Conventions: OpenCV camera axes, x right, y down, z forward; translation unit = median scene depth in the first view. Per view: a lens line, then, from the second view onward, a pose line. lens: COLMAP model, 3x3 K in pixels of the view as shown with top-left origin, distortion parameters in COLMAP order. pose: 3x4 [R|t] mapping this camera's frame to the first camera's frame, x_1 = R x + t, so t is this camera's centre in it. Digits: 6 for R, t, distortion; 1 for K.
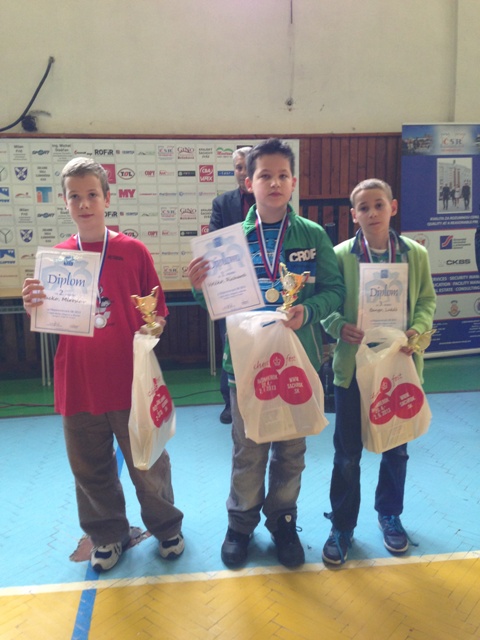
lens RADIAL K [[625.3, 0, 236.9], [0, 625.3, 319.7], [0, 0, 1]] dist [0.065255, 0.000000]
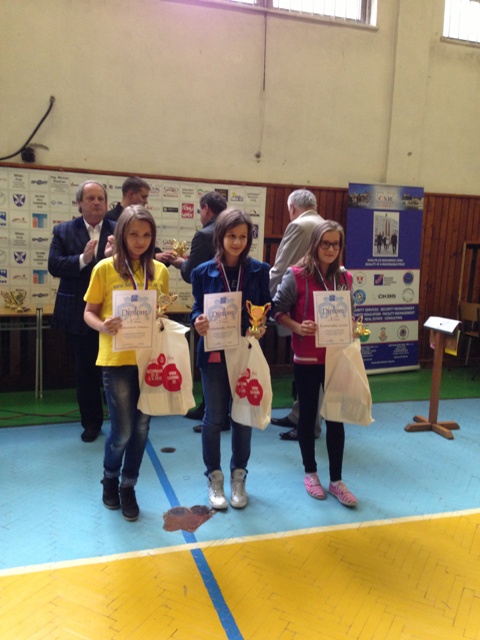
lens RADIAL K [[625.3, 0, 243.2], [0, 625.3, 319.7], [0, 0, 1]] dist [0.065255, 0.000000]
pose [[0.974337, 0.027777, 0.223375, -0.197744], [-0.022202, 0.999377, -0.027432, -0.006506], [-0.223998, 0.021768, 0.974346, -0.126057]]
